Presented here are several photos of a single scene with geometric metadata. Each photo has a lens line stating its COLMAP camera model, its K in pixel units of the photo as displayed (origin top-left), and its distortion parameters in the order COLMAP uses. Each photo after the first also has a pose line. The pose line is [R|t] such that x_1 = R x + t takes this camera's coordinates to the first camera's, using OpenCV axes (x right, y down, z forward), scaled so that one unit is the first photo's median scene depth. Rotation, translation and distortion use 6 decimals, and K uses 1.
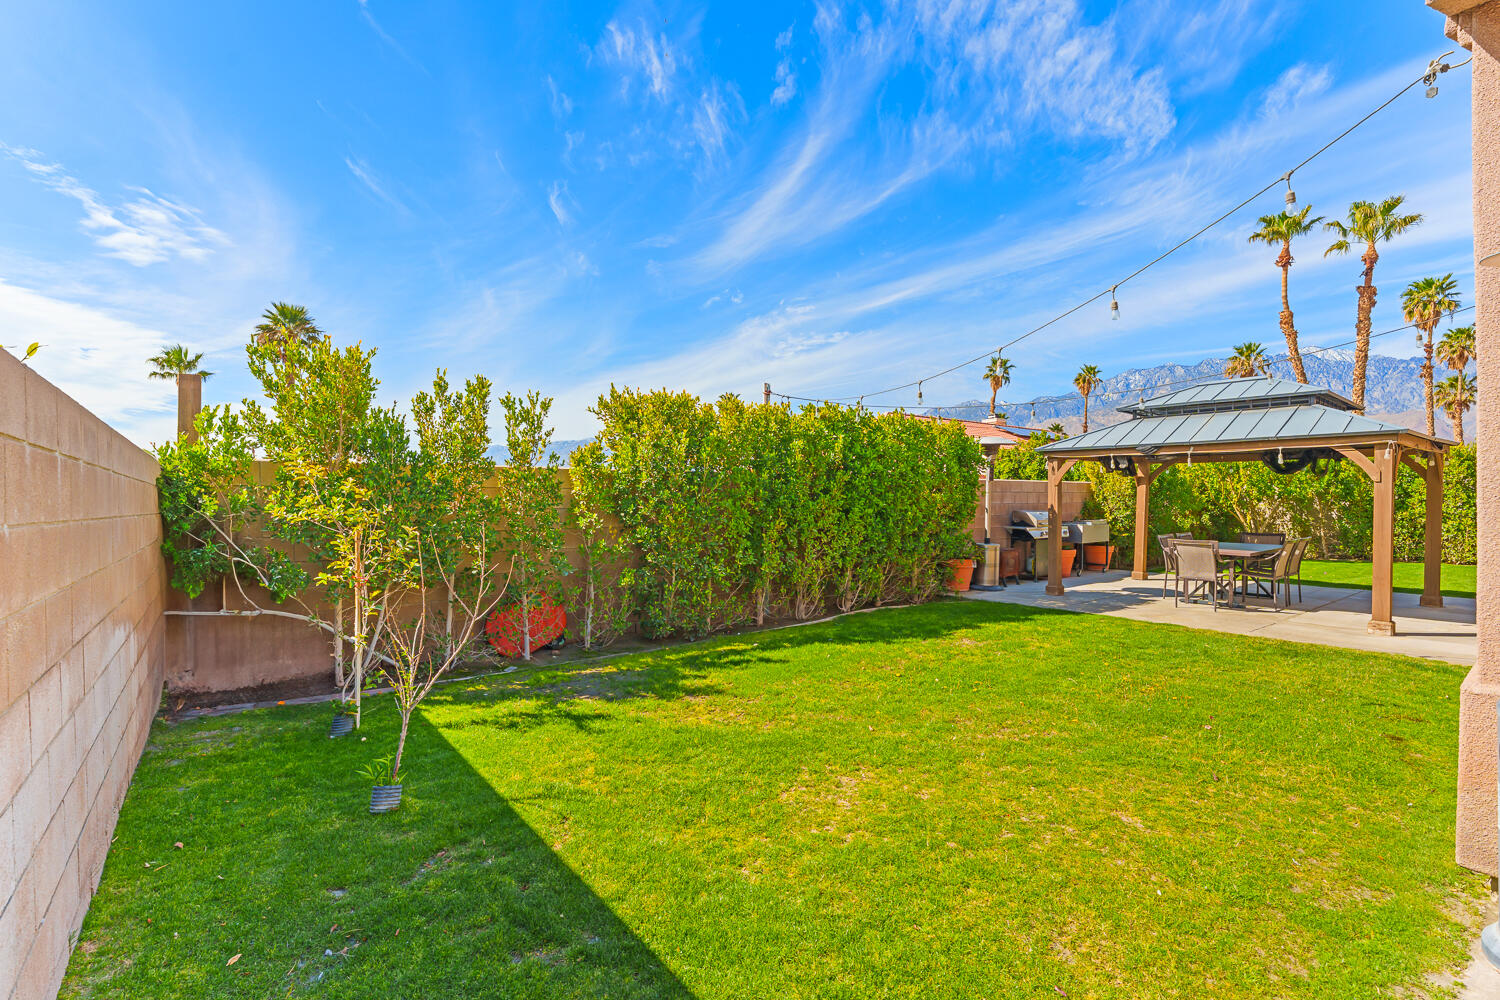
lens RADIAL K [[647.8, 0, 706.2], [0, 647.8, 511.2], [0, 0, 1]] dist [-0.001437, -0.000040]
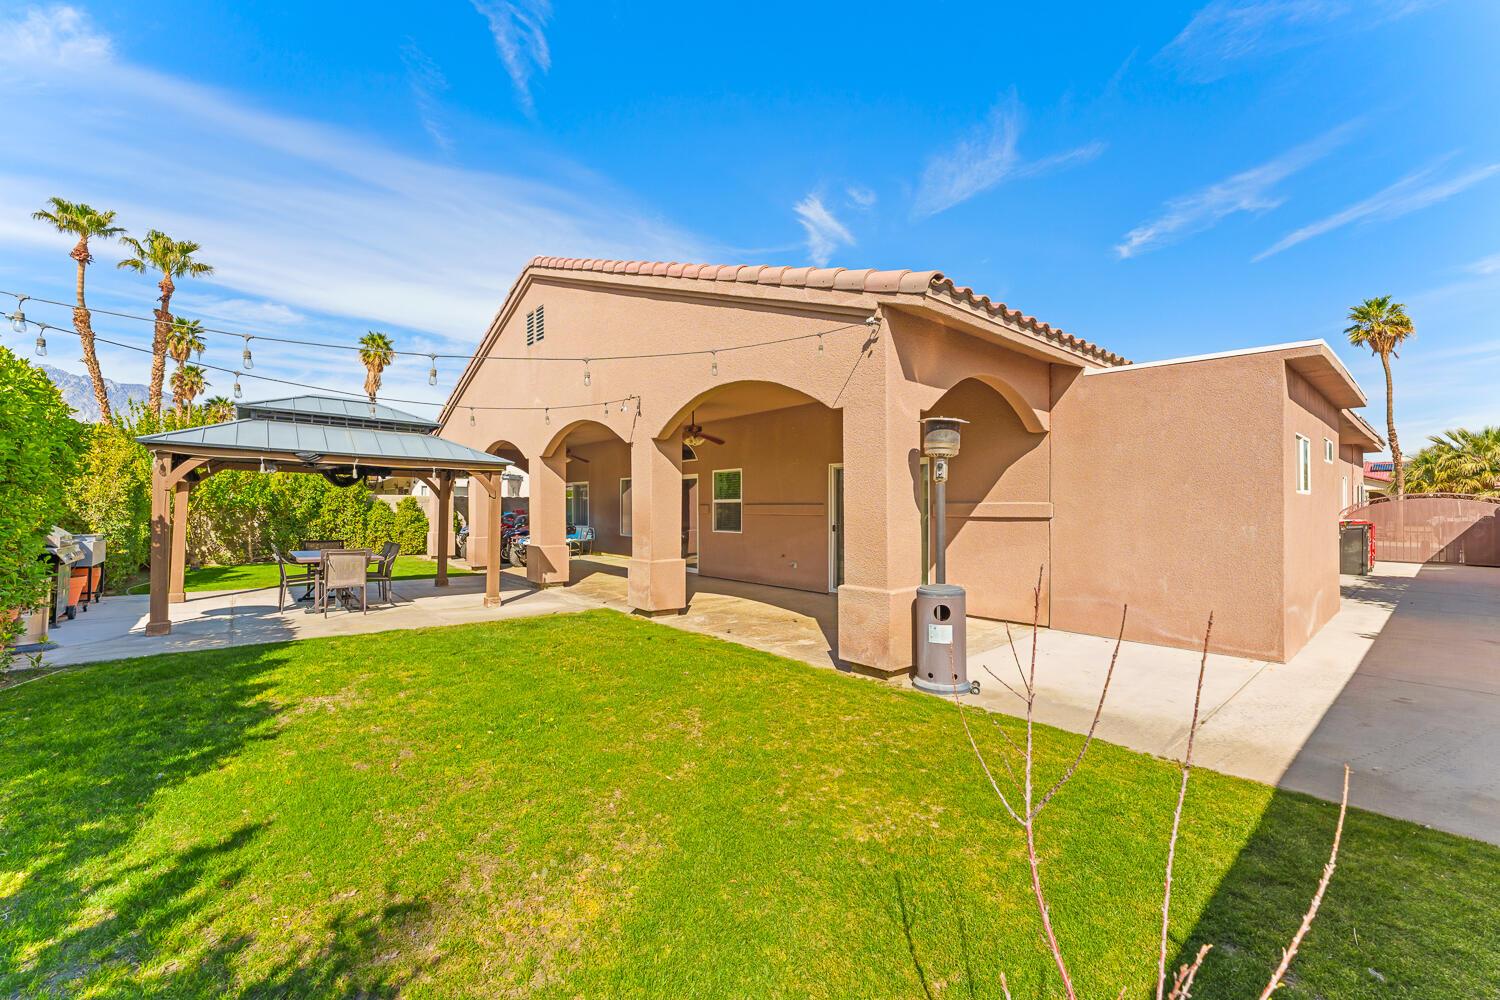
lens RADIAL K [[615.1, 0, 745.4], [0, 615.1, 494.4], [0, 0, 1]] dist [-0.009863, 0.000733]
pose [[-0.081310, 0.028817, 0.996272, -0.067568], [0.010928, 0.999548, -0.028020, -0.001966], [-0.996629, 0.008609, -0.081588, 0.113404]]
